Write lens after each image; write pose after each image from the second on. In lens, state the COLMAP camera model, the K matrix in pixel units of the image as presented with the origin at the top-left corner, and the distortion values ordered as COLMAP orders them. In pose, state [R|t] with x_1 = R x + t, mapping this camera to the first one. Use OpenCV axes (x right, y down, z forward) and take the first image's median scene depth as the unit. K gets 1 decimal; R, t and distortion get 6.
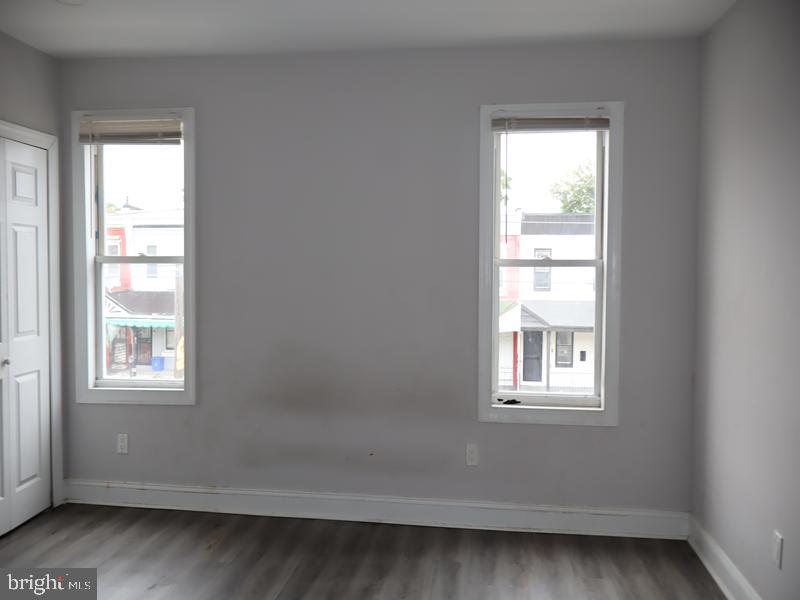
lens RADIAL K [[661.7, 0, 401.2], [0, 661.7, 328.7], [0, 0, 1]] dist [-0.000505, 0.001856]
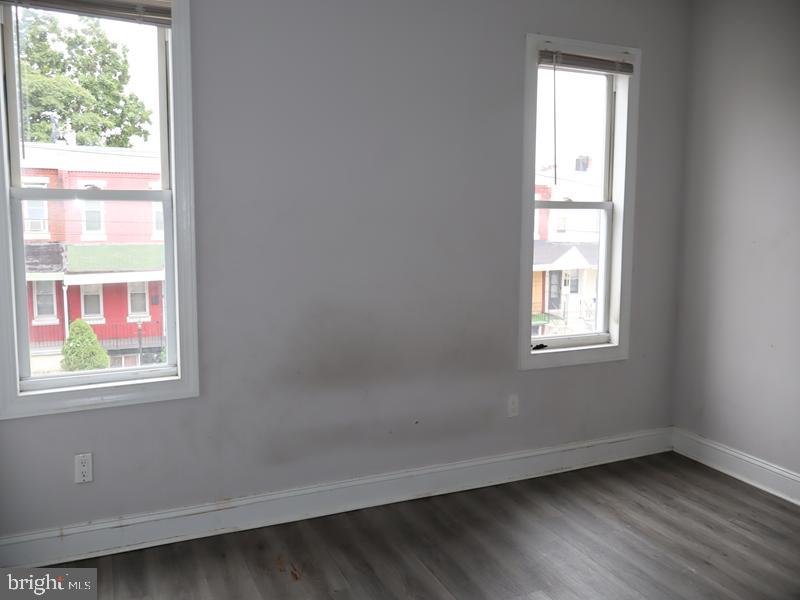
lens RADIAL K [[674.9, 0, 400.1], [0, 674.9, 309.4], [0, 0, 1]] dist [-0.000815, 0.002568]
pose [[0.844021, -0.076548, 0.530819, -0.545468], [0.040030, 0.995992, 0.079981, -0.033677], [-0.534814, -0.046257, 0.843703, 0.271259]]
